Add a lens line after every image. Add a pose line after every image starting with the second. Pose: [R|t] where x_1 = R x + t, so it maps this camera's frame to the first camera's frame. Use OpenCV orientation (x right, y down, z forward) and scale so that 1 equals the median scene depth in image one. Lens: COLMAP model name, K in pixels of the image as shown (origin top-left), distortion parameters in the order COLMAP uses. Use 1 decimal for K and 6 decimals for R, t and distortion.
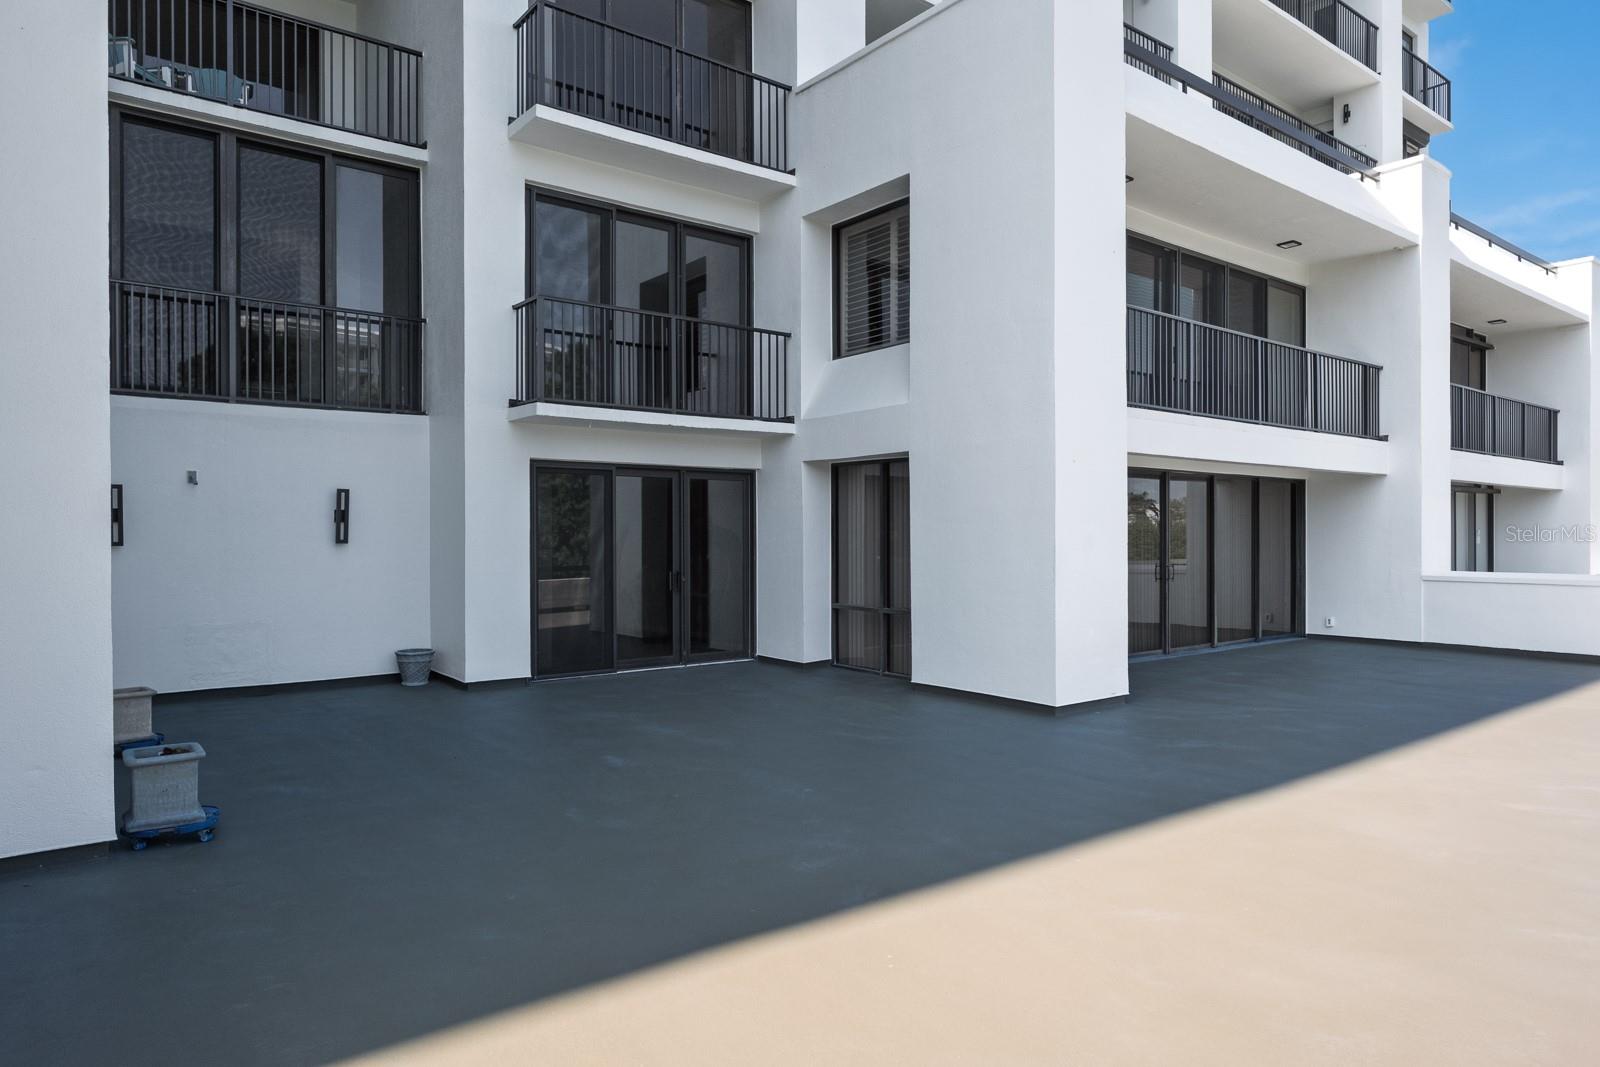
lens RADIAL K [[988.1, 0, 800.0], [0, 988.1, 533.5], [0, 0, 1]] dist [-0.005034, 0.000534]
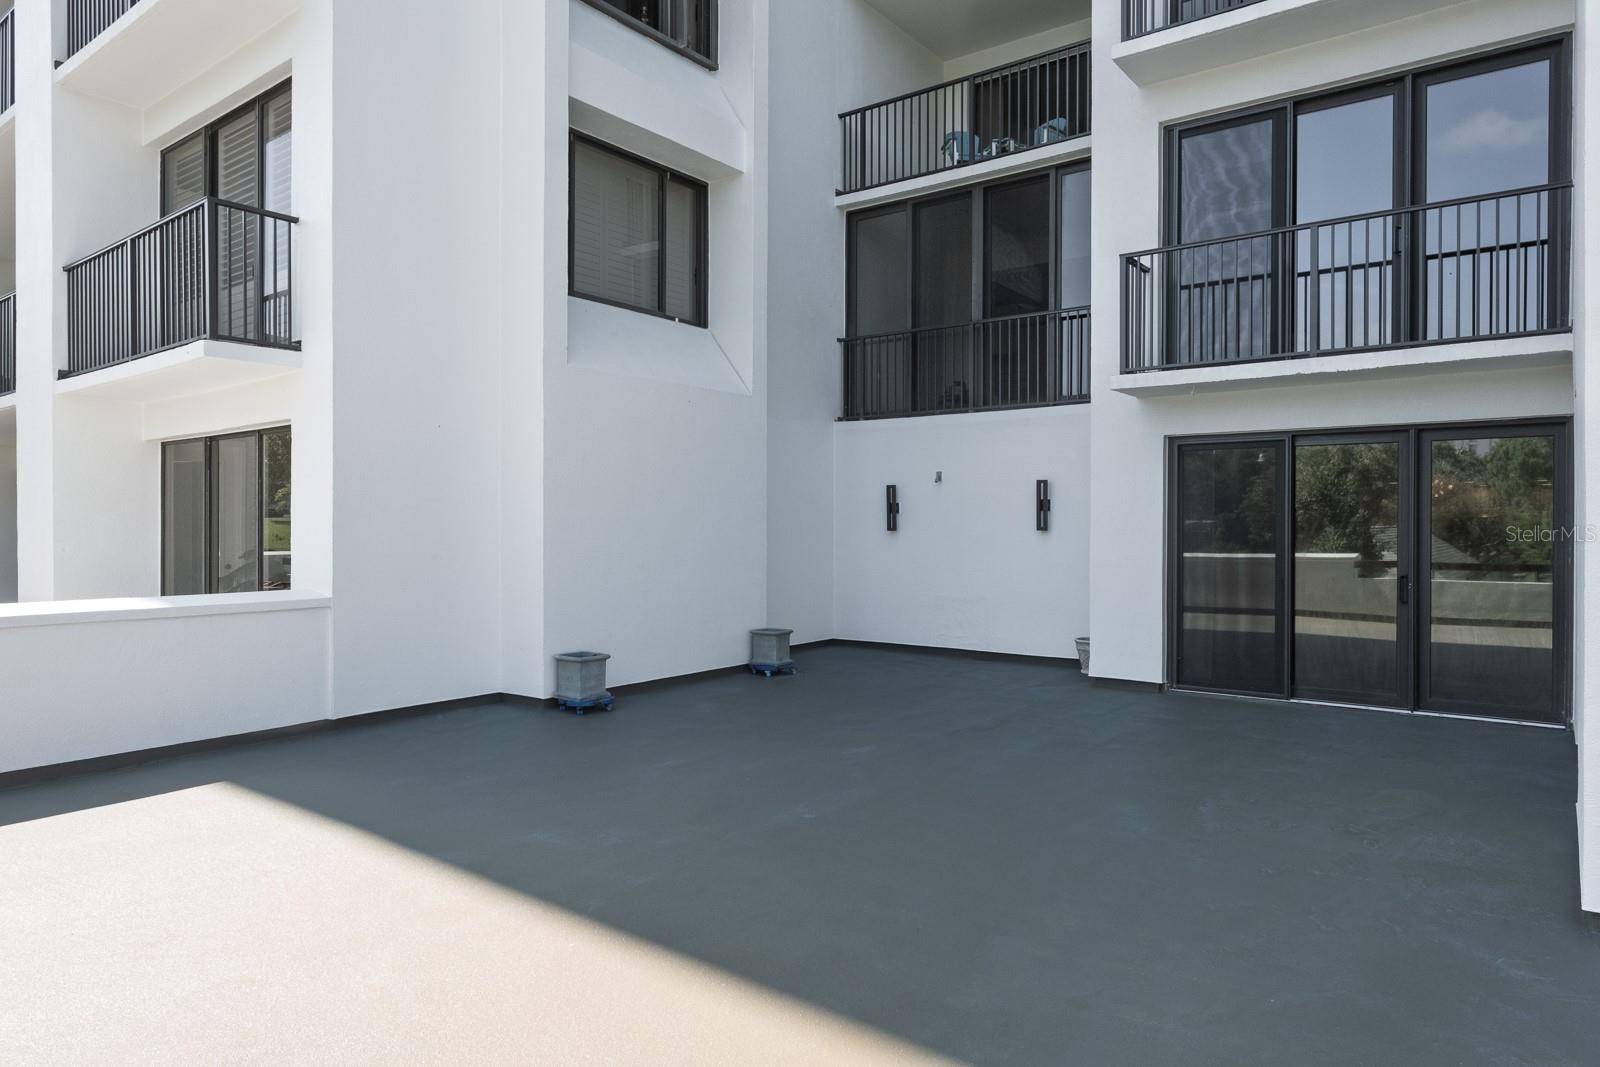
lens RADIAL K [[1000.8, 0, 786.1], [0, 1000.8, 532.0], [0, 0, 1]] dist [-0.005989, 0.001154]
pose [[0.245786, 0.007204, -0.969297, 0.515837], [0.002016, 0.999966, 0.007943, 0.002320], [0.969322, -0.003906, 0.245763, 0.449288]]
